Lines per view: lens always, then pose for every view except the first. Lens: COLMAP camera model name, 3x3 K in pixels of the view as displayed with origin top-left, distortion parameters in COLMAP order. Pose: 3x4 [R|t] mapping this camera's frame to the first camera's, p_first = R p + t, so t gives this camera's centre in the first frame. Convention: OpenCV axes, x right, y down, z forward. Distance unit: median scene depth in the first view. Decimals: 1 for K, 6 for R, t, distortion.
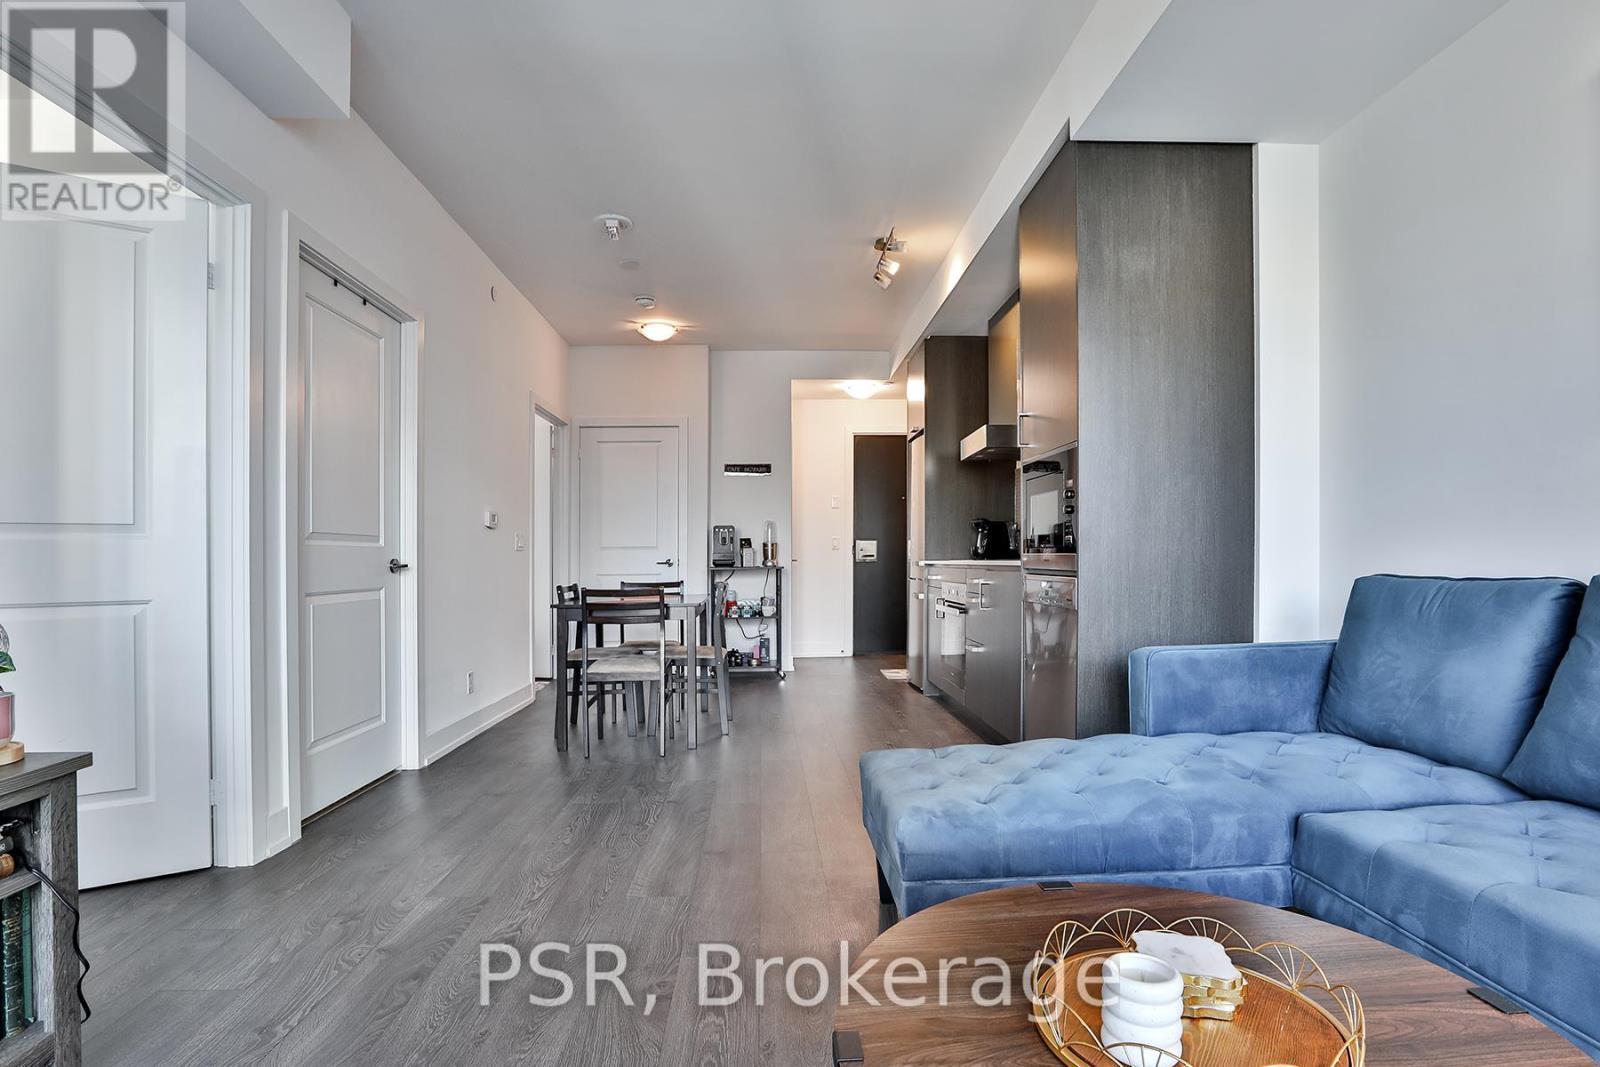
lens RADIAL K [[812.5, 0, 810.6], [0, 812.5, 547.1], [0, 0, 1]] dist [-0.057466, 0.016094]
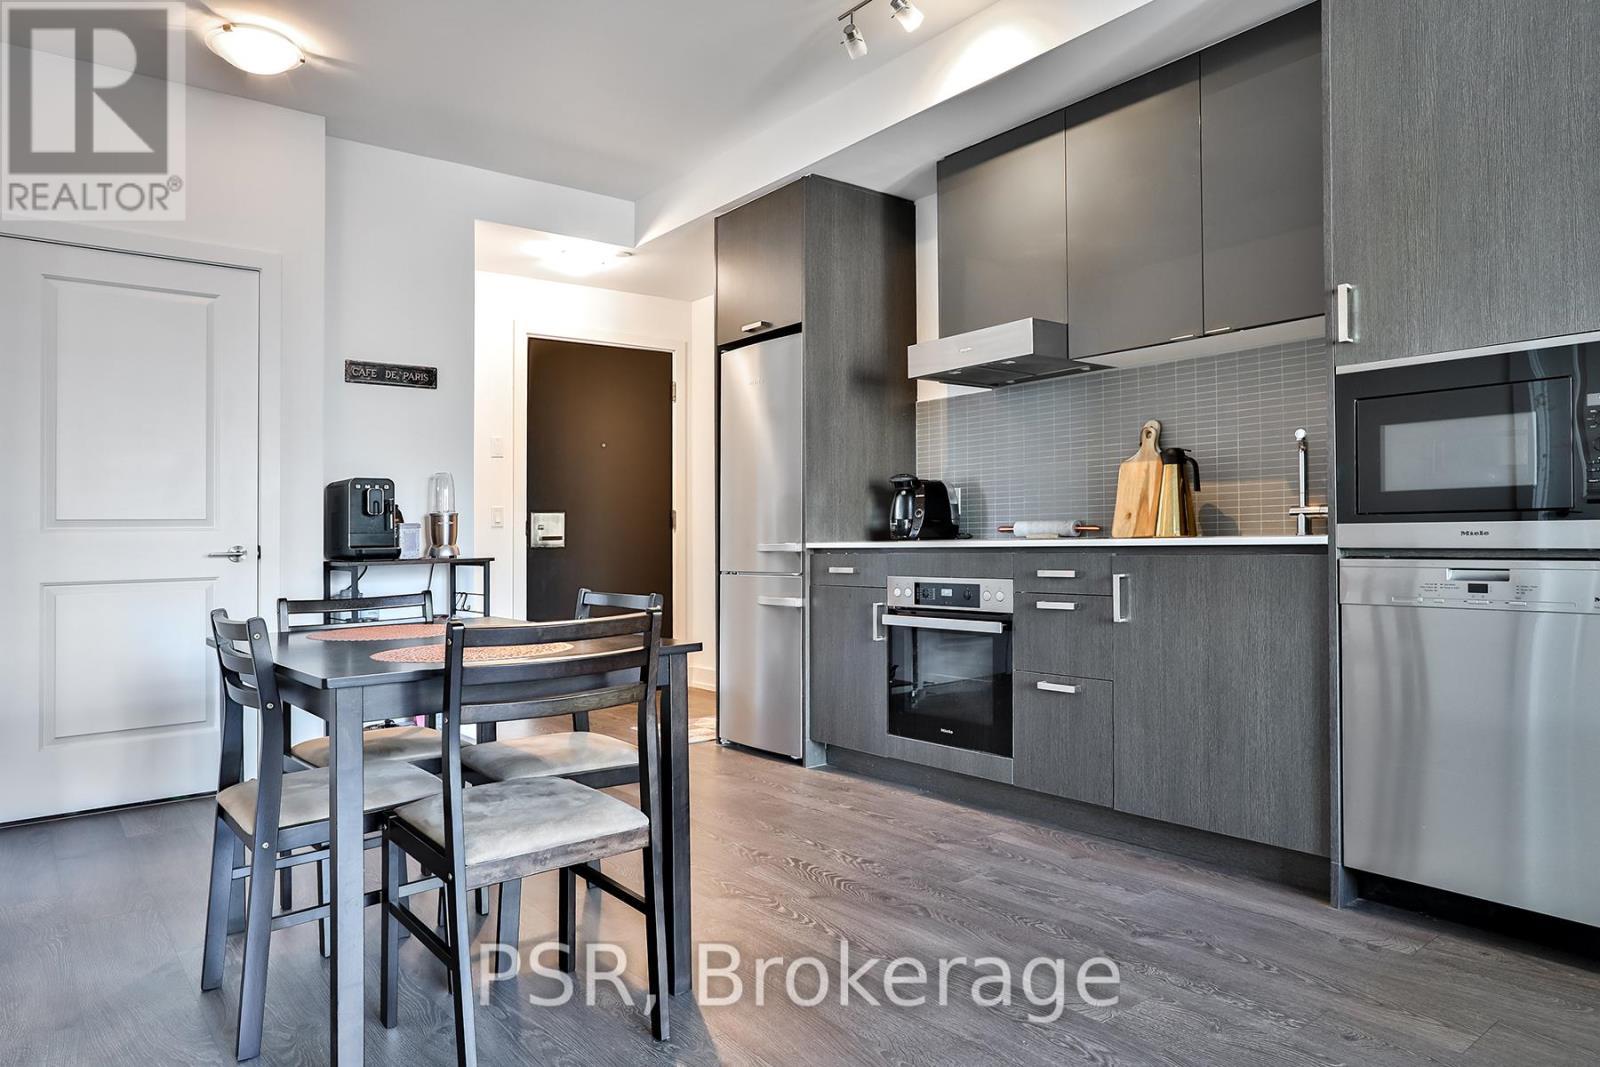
lens RADIAL K [[1011.1, 0, 811.1], [0, 1011.1, 528.1], [0, 0, 1]] dist [-0.015557, 0.005693]
pose [[0.815312, 0.000952, 0.579021, -0.237281], [0.000772, 0.999996, -0.002731, 0.006257], [-0.579021, 0.002674, 0.815308, 0.312208]]
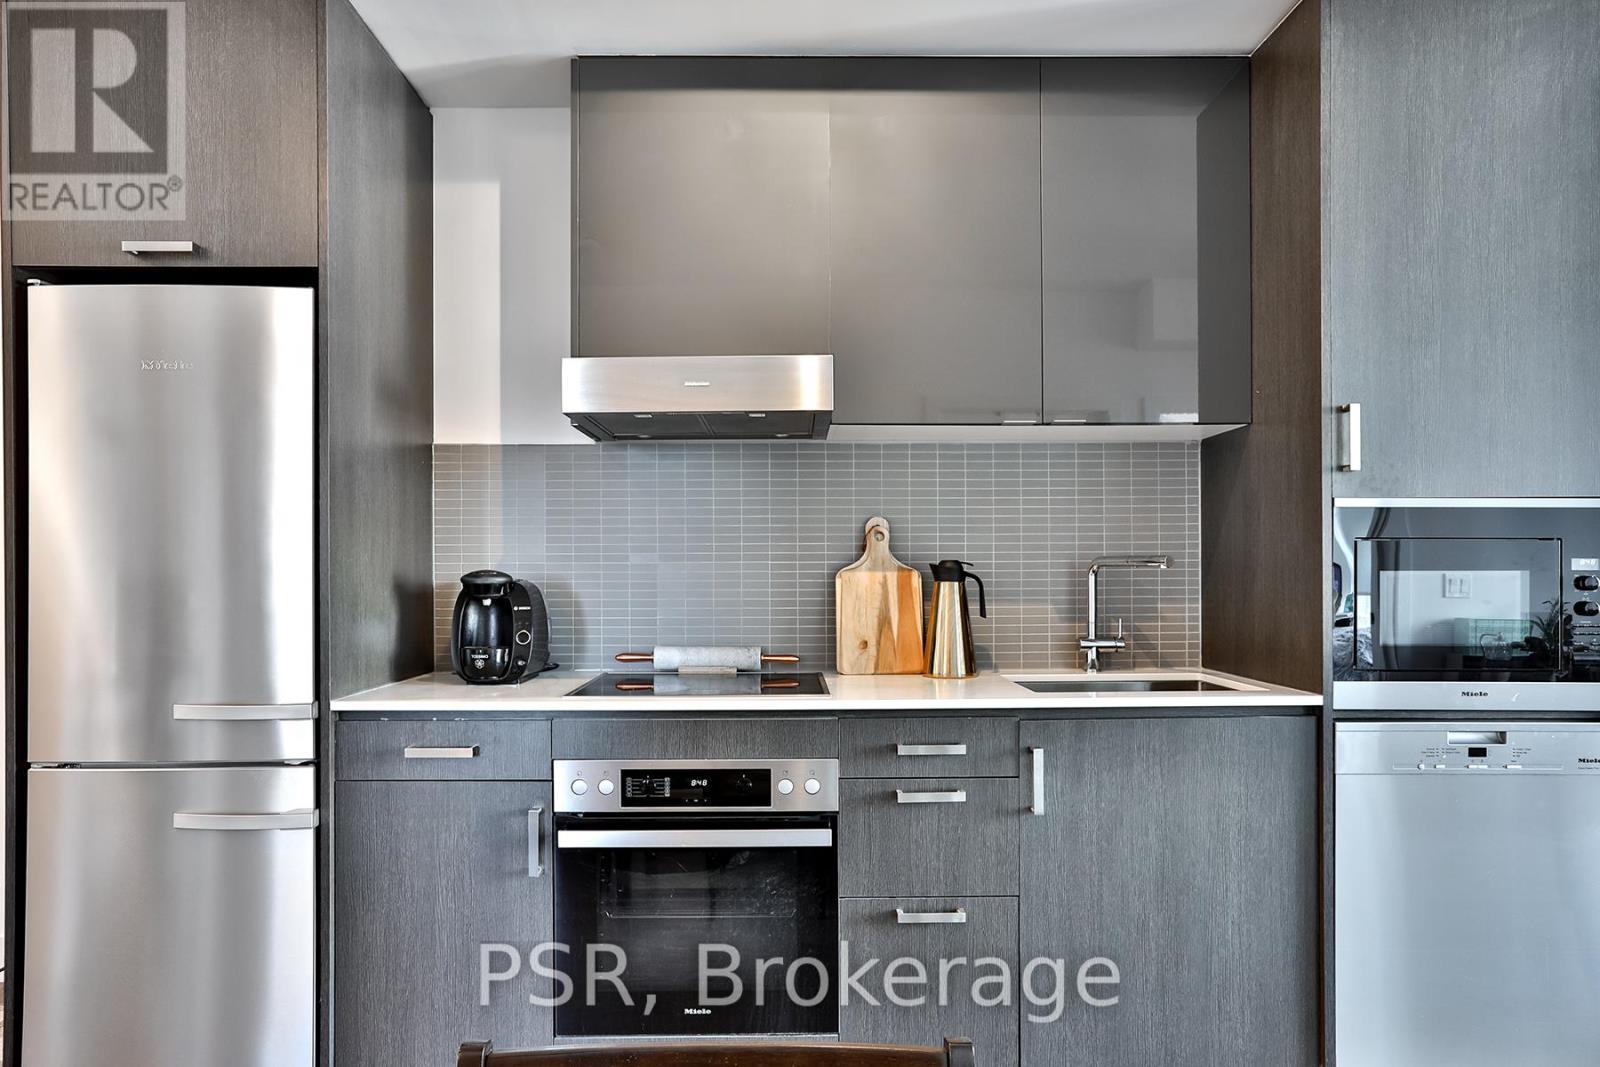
lens RADIAL K [[1011.1, 0, 750.0], [0, 1011.1, 586.2], [0, 0, 1]] dist [-0.015557, 0.005693]
pose [[0.048129, -0.007436, 0.998813, -0.190374], [-0.011982, 0.999896, 0.008021, -0.026583], [-0.998769, -0.012354, 0.048034, 0.671273]]
